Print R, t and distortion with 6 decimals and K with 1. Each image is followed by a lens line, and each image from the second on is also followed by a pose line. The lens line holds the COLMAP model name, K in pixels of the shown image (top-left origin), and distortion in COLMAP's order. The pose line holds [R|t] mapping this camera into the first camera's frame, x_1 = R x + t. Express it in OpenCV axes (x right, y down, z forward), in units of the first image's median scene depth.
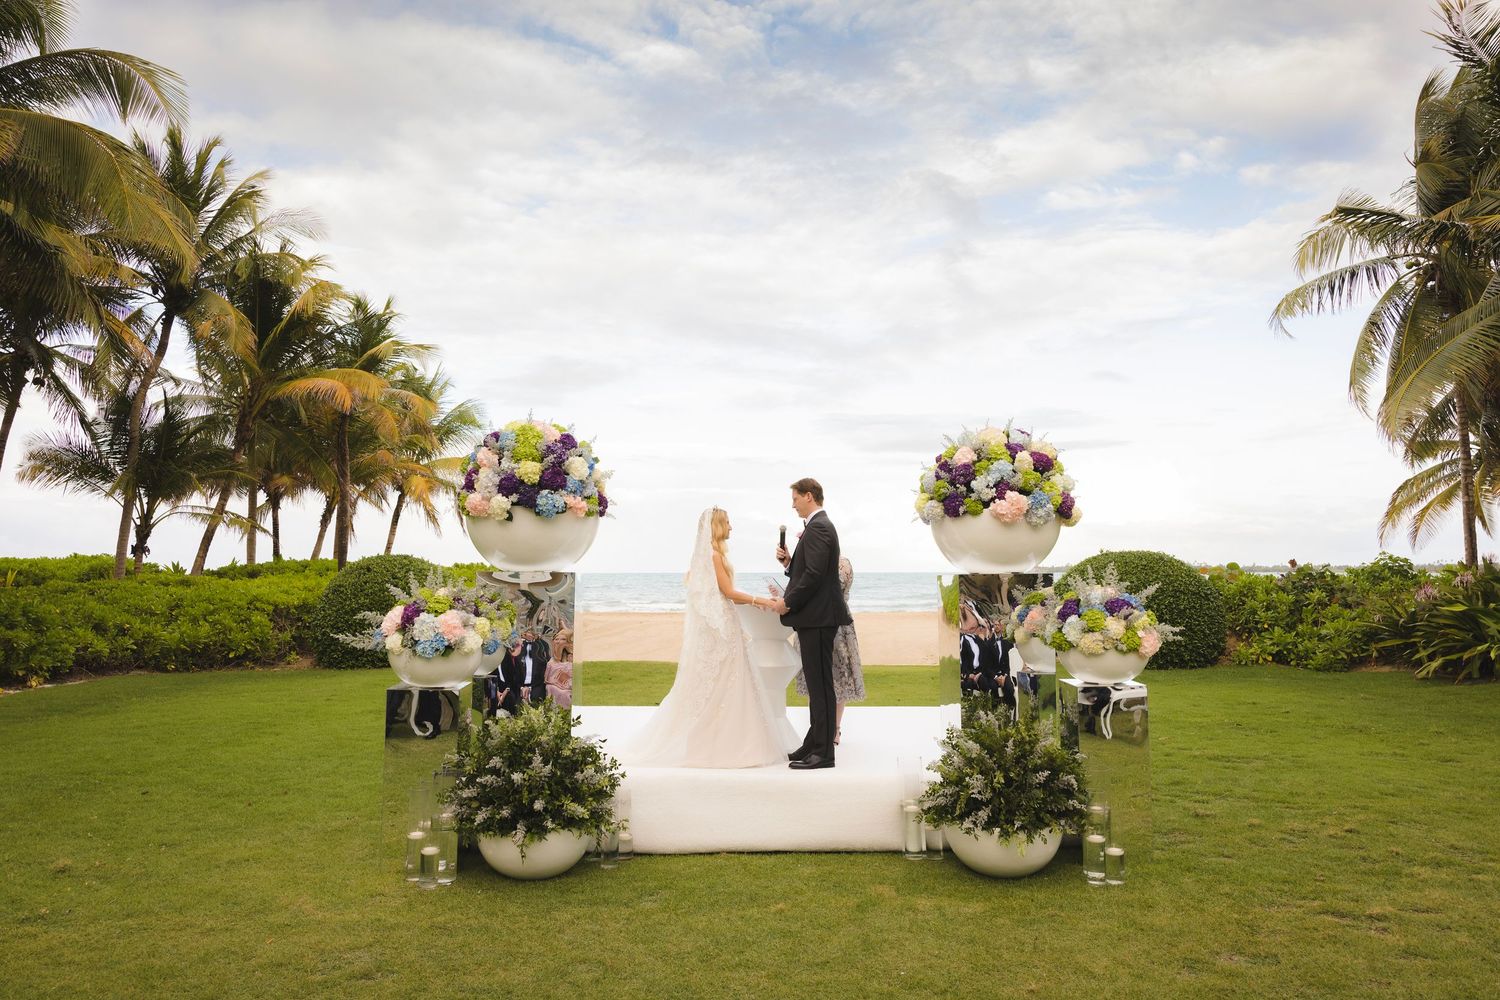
lens RADIAL K [[1176.7, 0, 745.5], [0, 1176.7, 499.2], [0, 0, 1]] dist [0.005157, 0.000453]
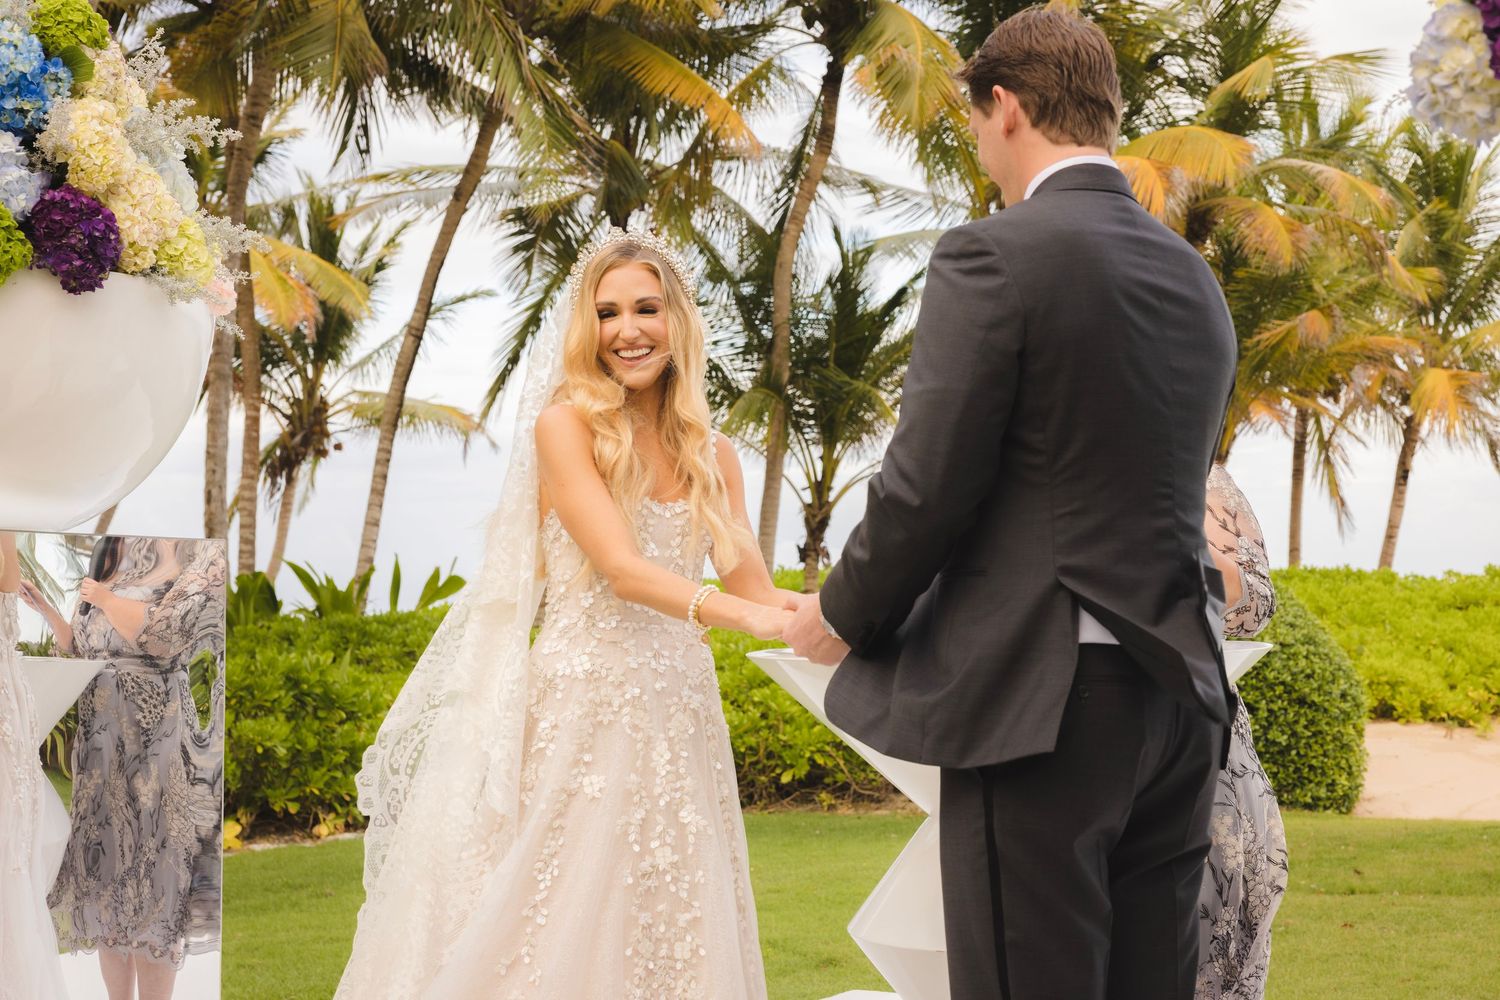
lens RADIAL K [[2464.1, 0, 752.4], [0, 2464.1, 508.6], [0, 0, 1]] dist [0.006227, 0.111426]
pose [[0.813277, -0.039878, -0.580508, 0.286602], [0.055244, 0.998434, 0.008808, 0.063773], [0.579248, -0.039233, 0.814207, 0.691040]]
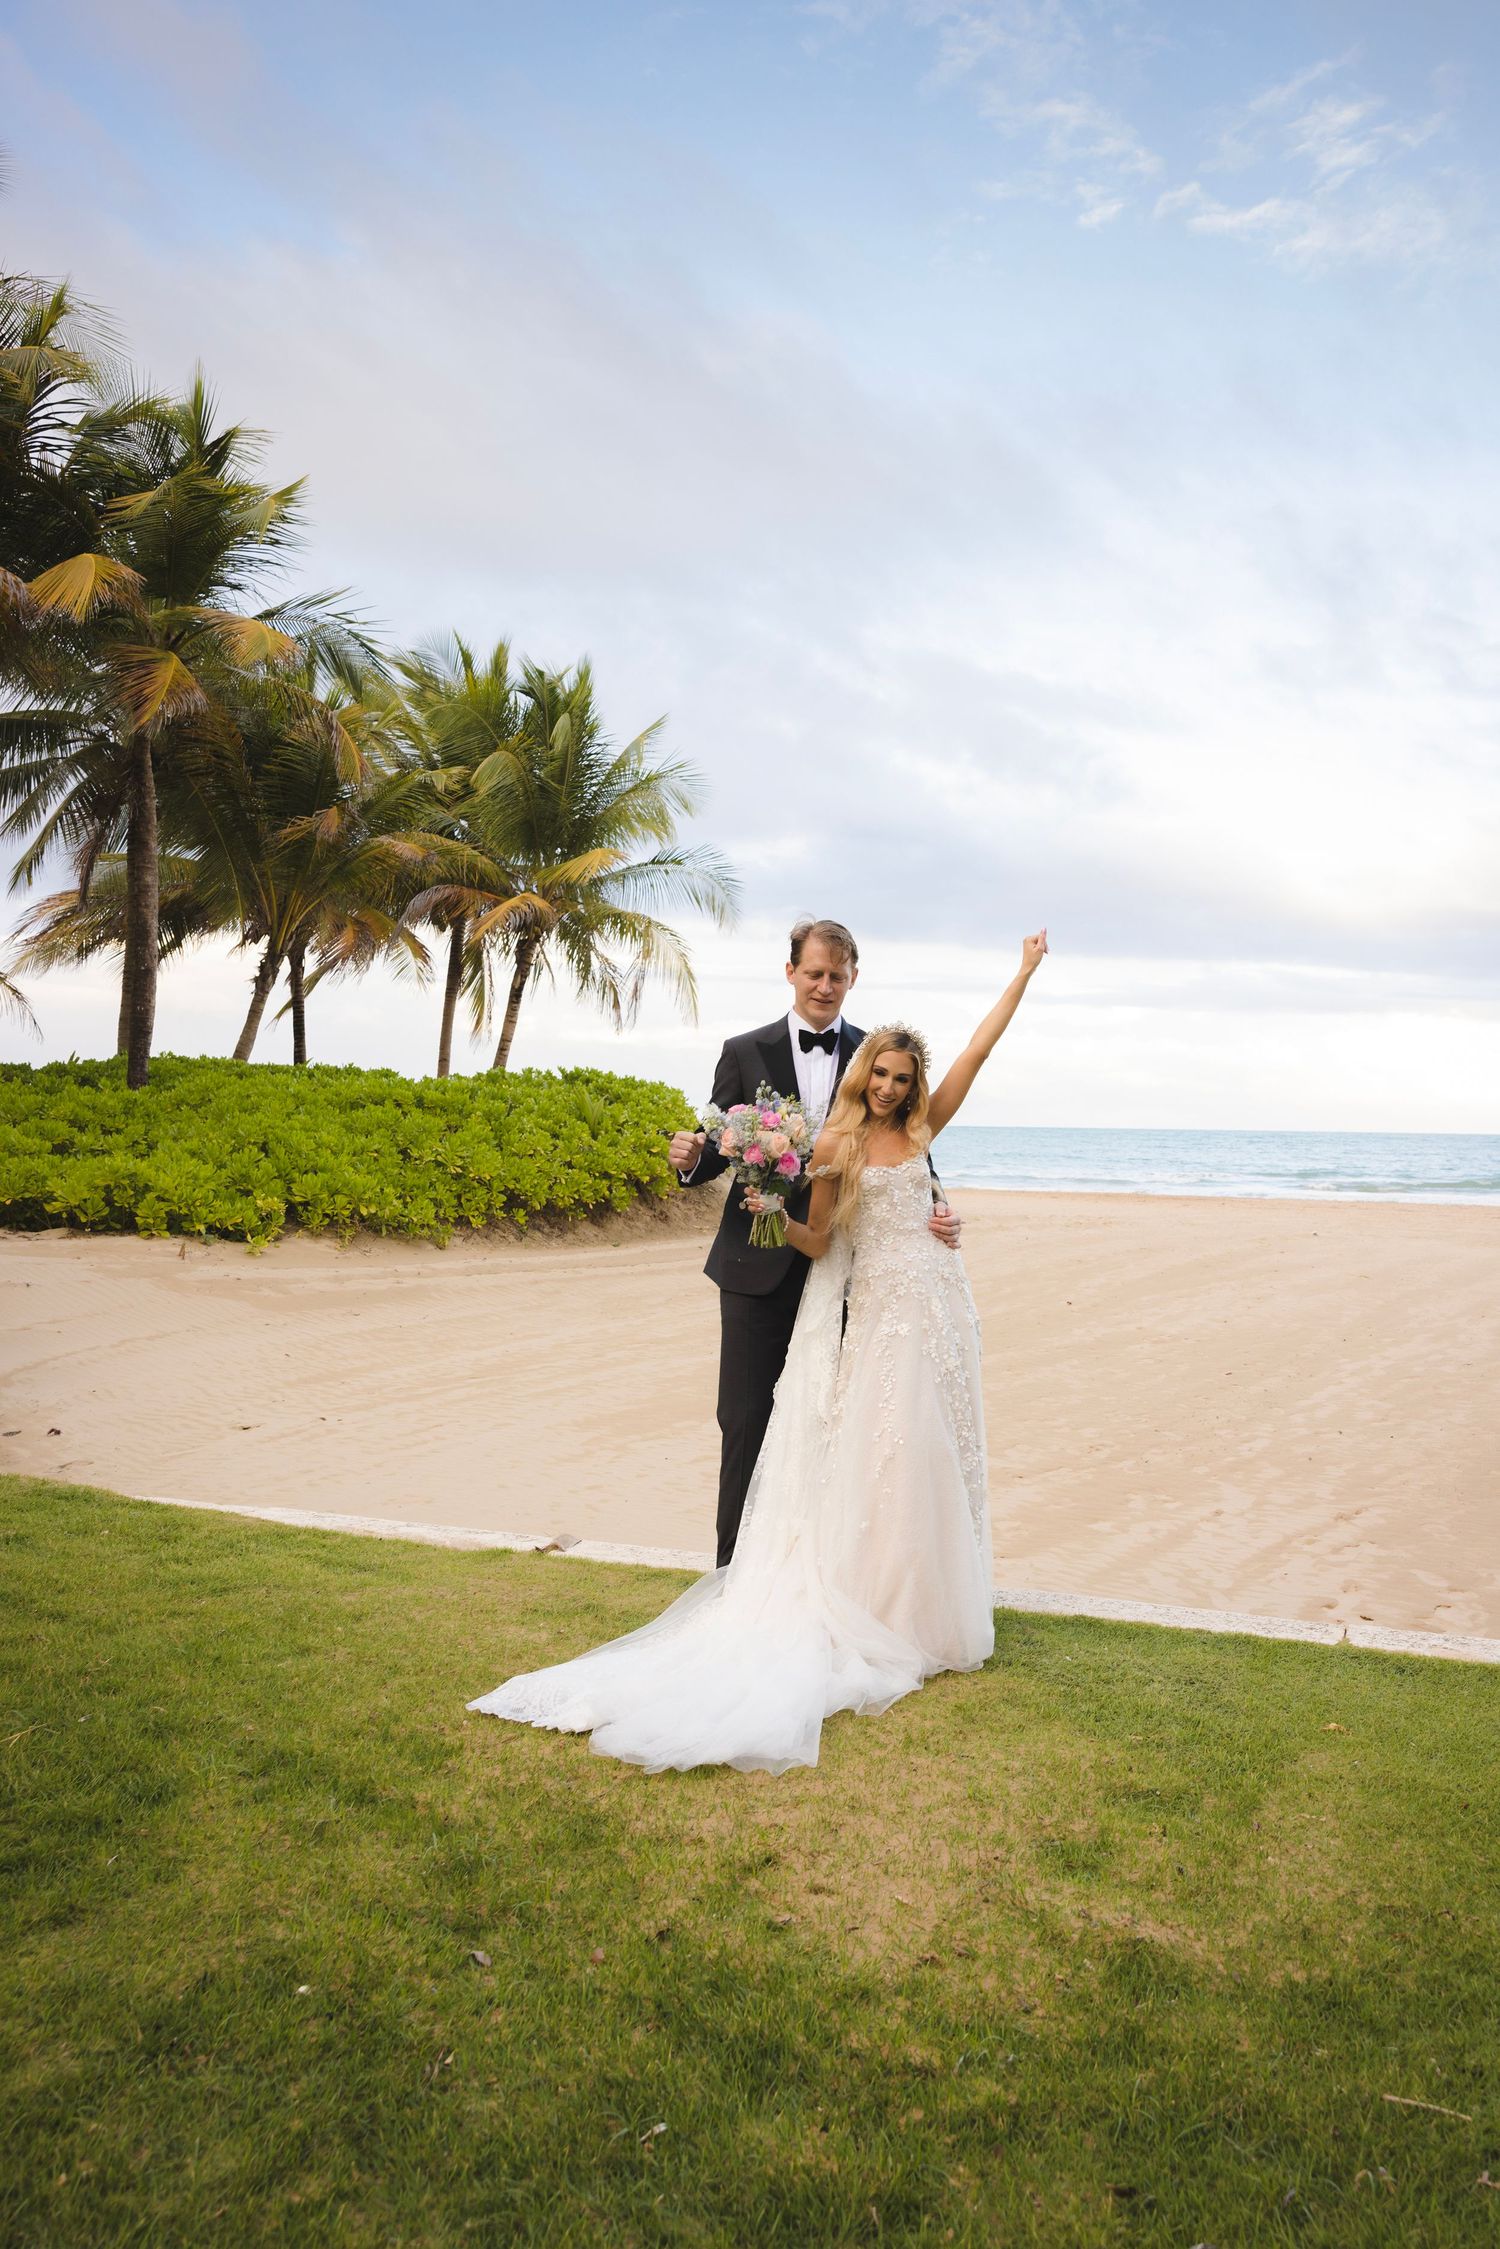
lens RADIAL K [[1764.2, 0, 749.3], [0, 1764.2, 1126.2], [0, 0, 1]] dist [0.005157, 0.000453]
pose [[0.936565, 0.018222, -0.350019, 0.369514], [0.003821, 0.998058, 0.062181, 0.189024], [0.350472, -0.059574, 0.934676, 2.309001]]
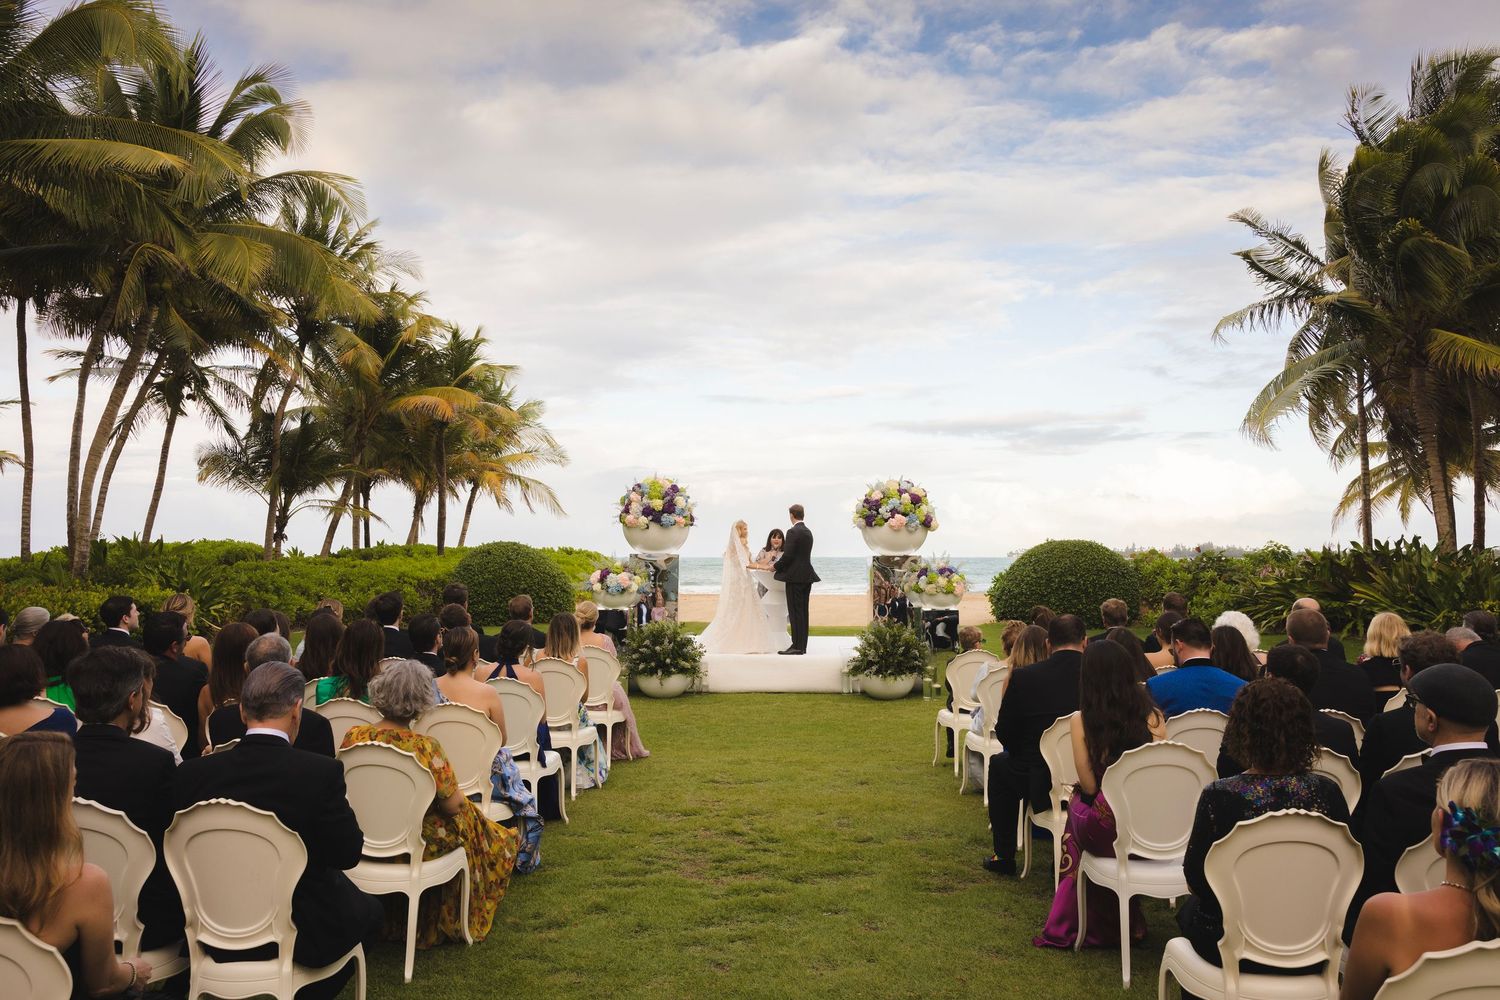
lens RADIAL K [[1195.4, 0, 744.1], [0, 1195.4, 499.0], [0, 0, 1]] dist [0.008544, 0.003238]
pose [[0.999506, 0.000606, -0.031417, 0.029373], [-0.000169, 0.999903, 0.013902, -0.060415], [0.031422, -0.013890, 0.999410, -1.027257]]
